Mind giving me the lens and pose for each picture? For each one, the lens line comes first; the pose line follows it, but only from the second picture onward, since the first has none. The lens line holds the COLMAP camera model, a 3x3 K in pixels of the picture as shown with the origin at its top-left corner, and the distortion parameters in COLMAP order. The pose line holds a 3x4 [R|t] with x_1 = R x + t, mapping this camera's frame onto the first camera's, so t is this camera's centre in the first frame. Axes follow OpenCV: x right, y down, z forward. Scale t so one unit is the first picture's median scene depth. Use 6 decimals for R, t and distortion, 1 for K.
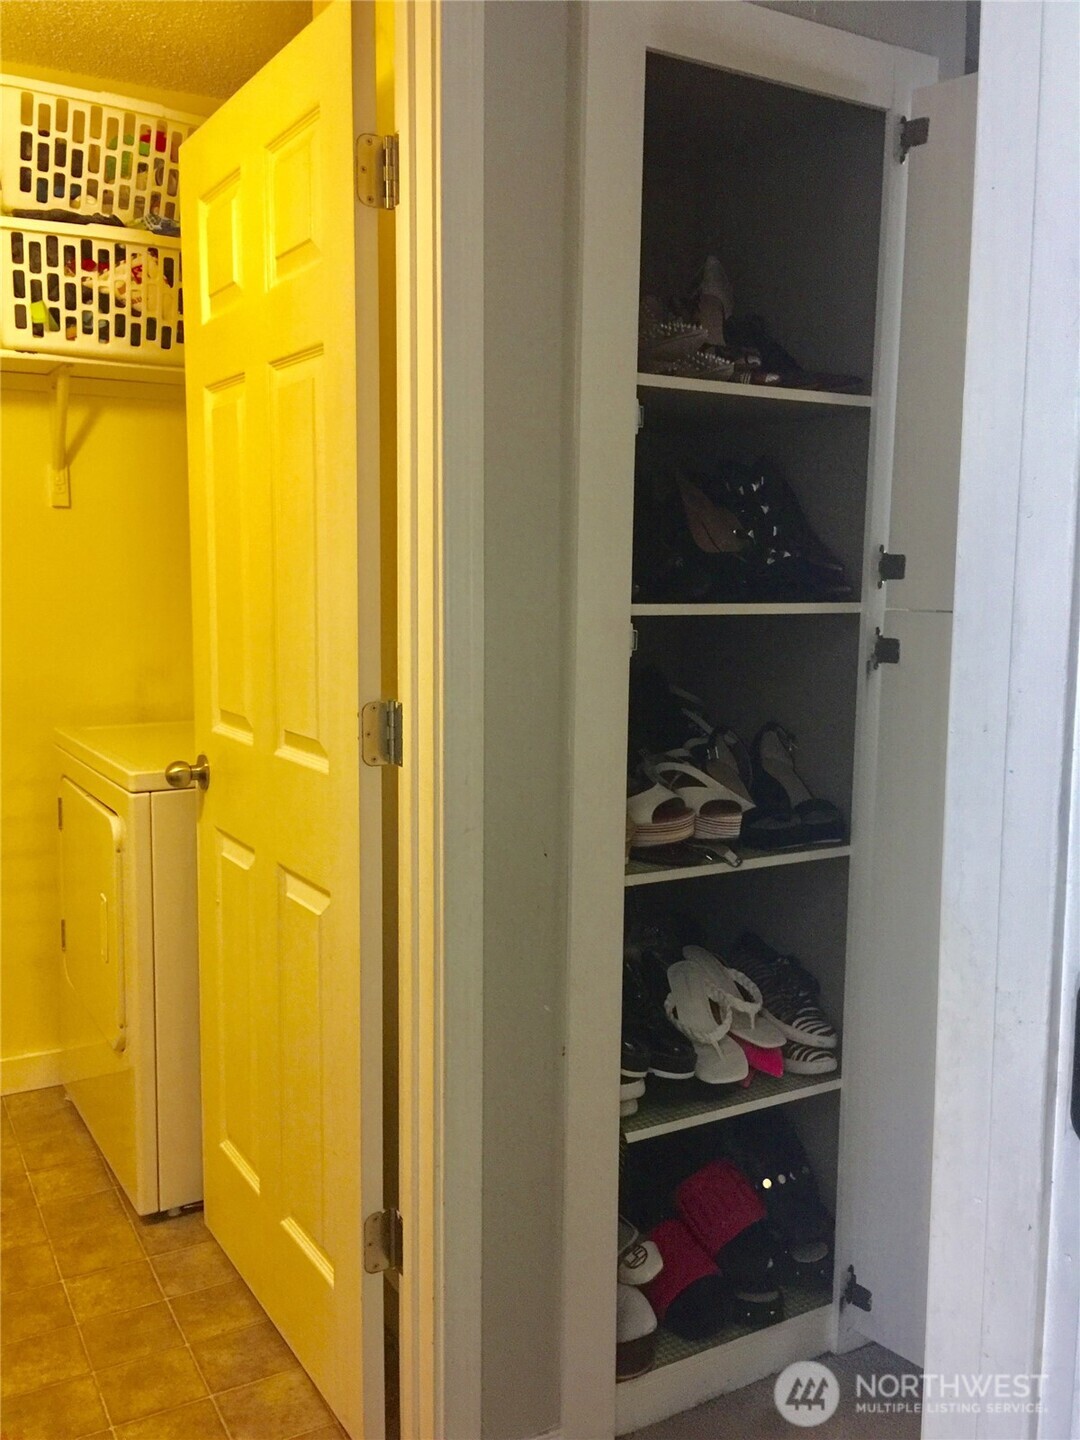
lens RADIAL K [[1222.8, 0, 547.5], [0, 1222.8, 713.4], [0, 0, 1]] dist [0.077311, -0.112240]
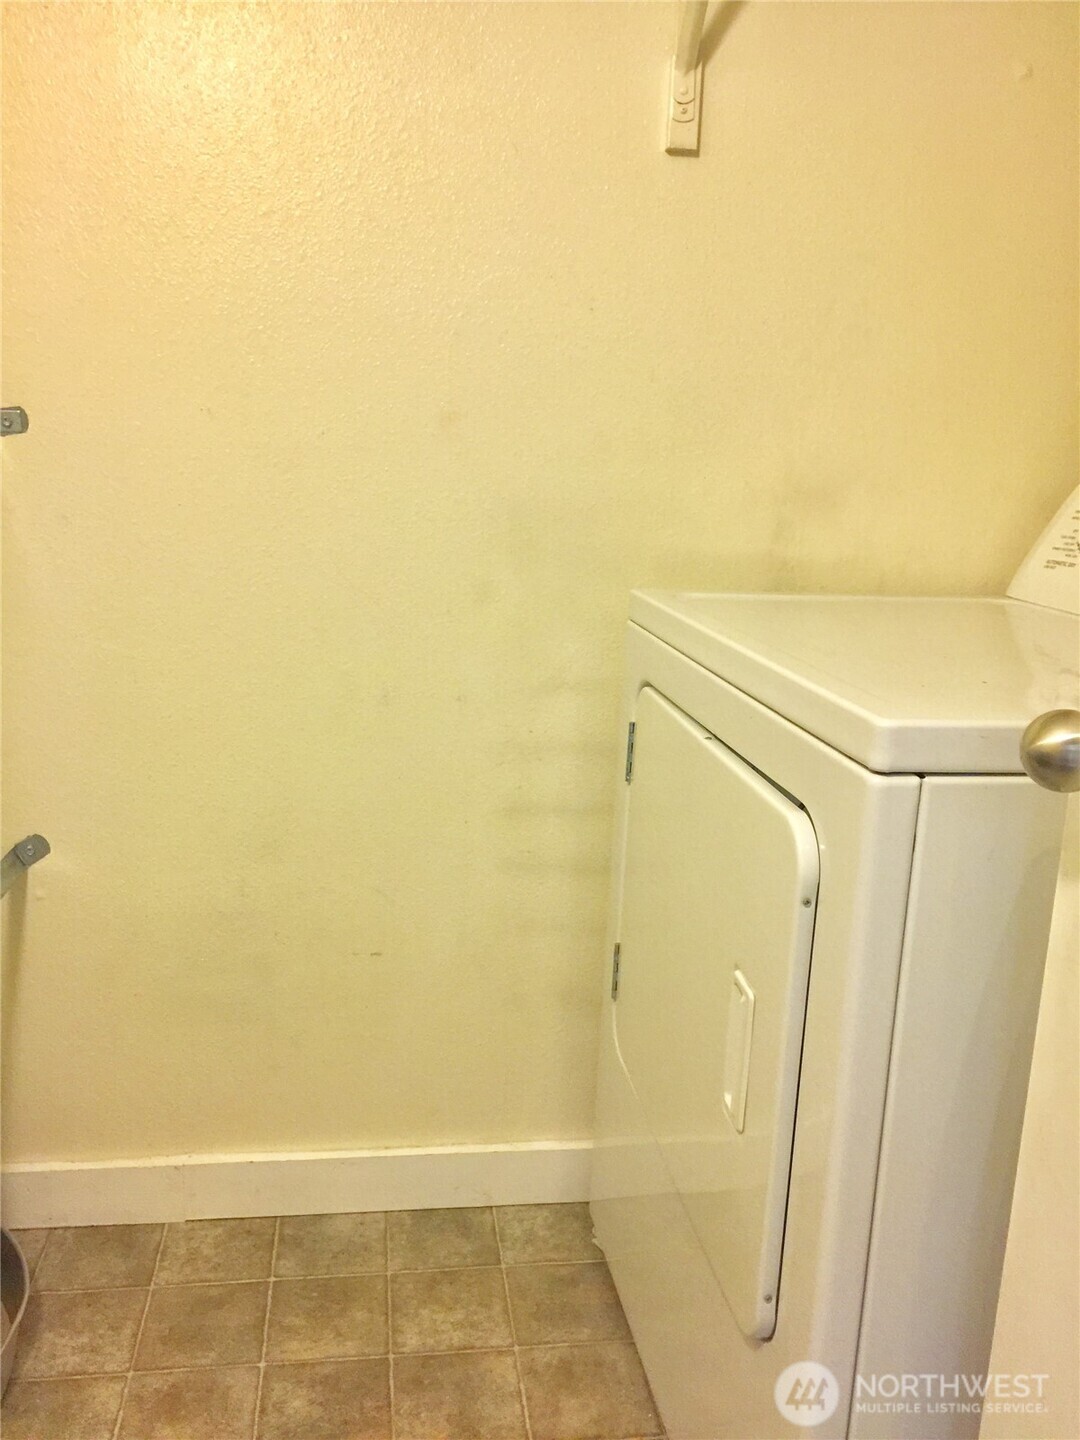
lens RADIAL K [[1222.8, 0, 540.0], [0, 1222.8, 723.0], [0, 0, 1]] dist [0.077311, -0.112240]
pose [[0.939657, 0.120699, -0.320120, -0.257835], [-0.084050, 0.988466, 0.125981, 0.005946], [0.331633, -0.091473, 0.938963, 0.483151]]
